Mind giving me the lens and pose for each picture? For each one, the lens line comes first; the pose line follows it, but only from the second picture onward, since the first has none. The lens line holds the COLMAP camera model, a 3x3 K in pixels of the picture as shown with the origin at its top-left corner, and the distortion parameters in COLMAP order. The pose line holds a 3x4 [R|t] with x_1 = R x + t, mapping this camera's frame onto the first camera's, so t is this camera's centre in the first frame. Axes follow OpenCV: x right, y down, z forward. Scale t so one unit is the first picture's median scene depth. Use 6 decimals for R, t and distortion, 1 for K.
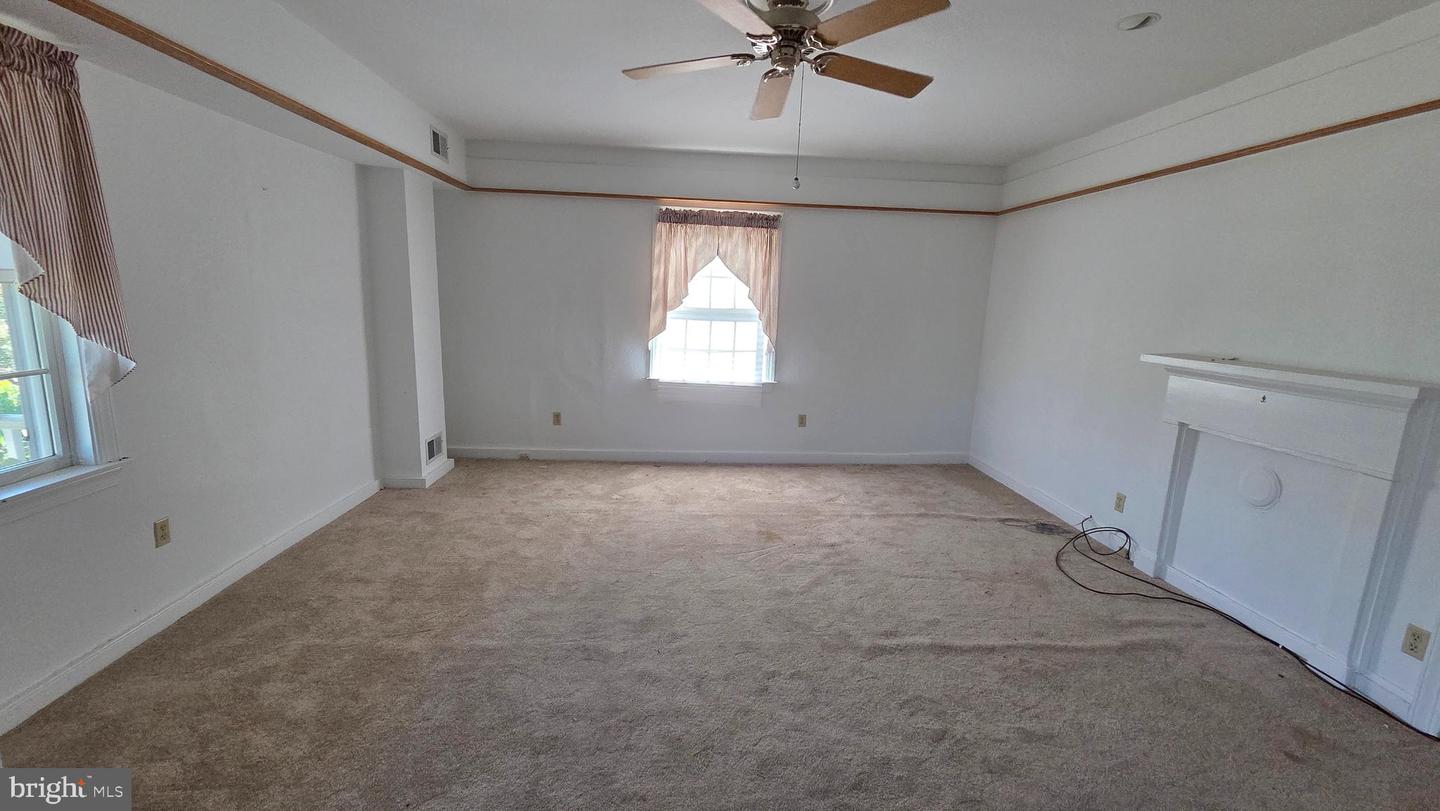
lens RADIAL K [[589.9, 0, 718.1], [0, 589.9, 408.1], [0, 0, 1]] dist [0.005090, 0.002078]
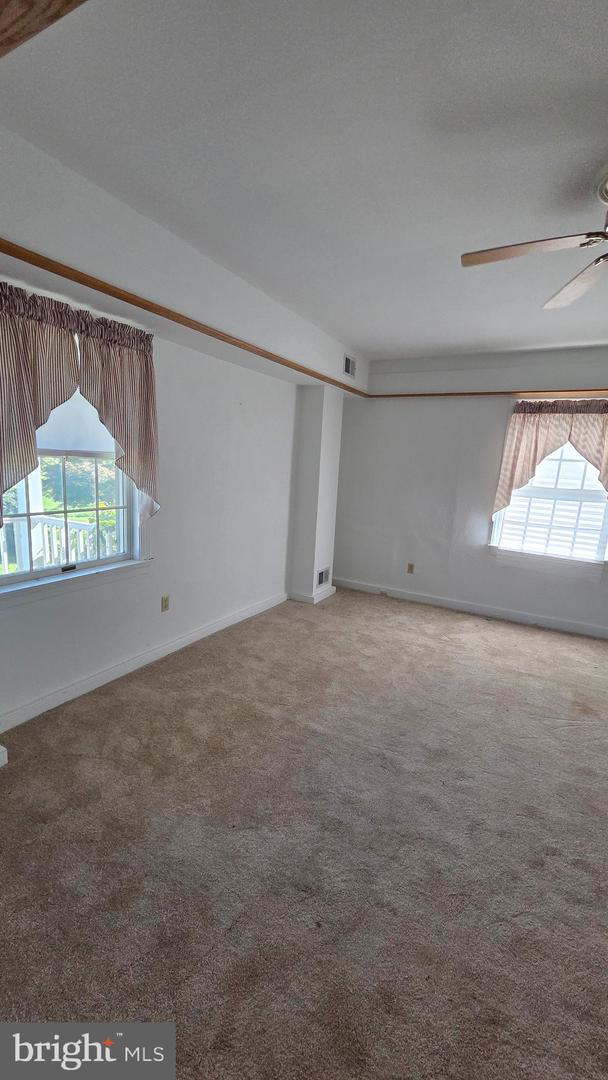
lens RADIAL K [[442.5, 0, 303.4], [0, 442.5, 547.7], [0, 0, 1]] dist [0.005090, 0.002078]
pose [[0.845239, 0.109248, -0.523102, 0.063190], [-0.123078, 0.992362, 0.008378, -0.013180], [0.520022, 0.057301, 0.852229, 0.091777]]
